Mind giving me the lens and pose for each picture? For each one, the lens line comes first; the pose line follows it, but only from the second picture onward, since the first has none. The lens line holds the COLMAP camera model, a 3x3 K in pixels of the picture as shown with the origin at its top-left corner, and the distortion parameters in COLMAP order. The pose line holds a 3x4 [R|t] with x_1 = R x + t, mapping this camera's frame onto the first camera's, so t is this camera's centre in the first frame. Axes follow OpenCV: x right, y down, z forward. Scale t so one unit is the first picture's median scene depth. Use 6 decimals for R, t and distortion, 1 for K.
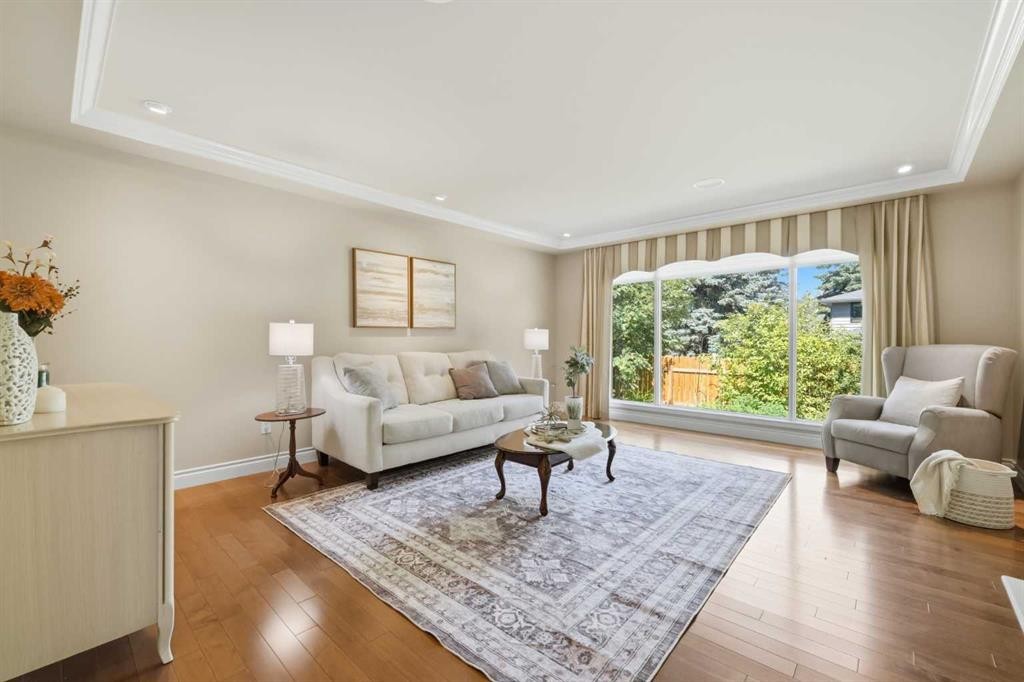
lens RADIAL K [[417.8, 0, 516.5], [0, 417.8, 343.6], [0, 0, 1]] dist [-0.002333, 0.000153]
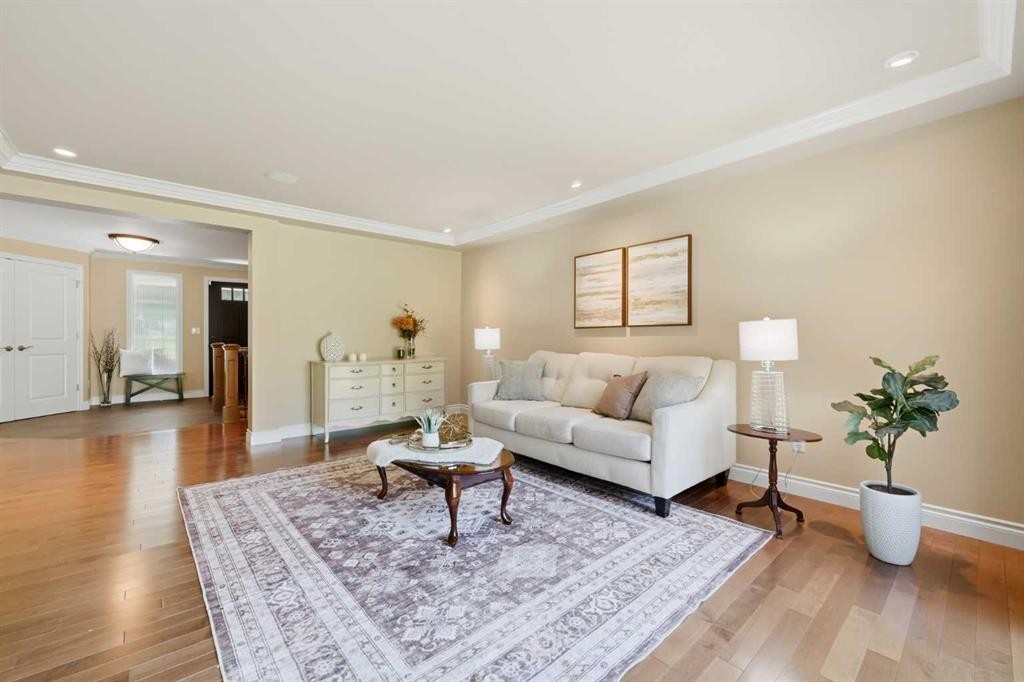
lens RADIAL K [[417.8, 0, 514.5], [0, 417.8, 340.8], [0, 0, 1]] dist [-0.002333, 0.000153]
pose [[-0.113123, 0.002590, -0.993578, 0.727681], [-0.012967, 0.999908, 0.004083, -0.008752], [0.993496, 0.013345, -0.113079, 0.956112]]
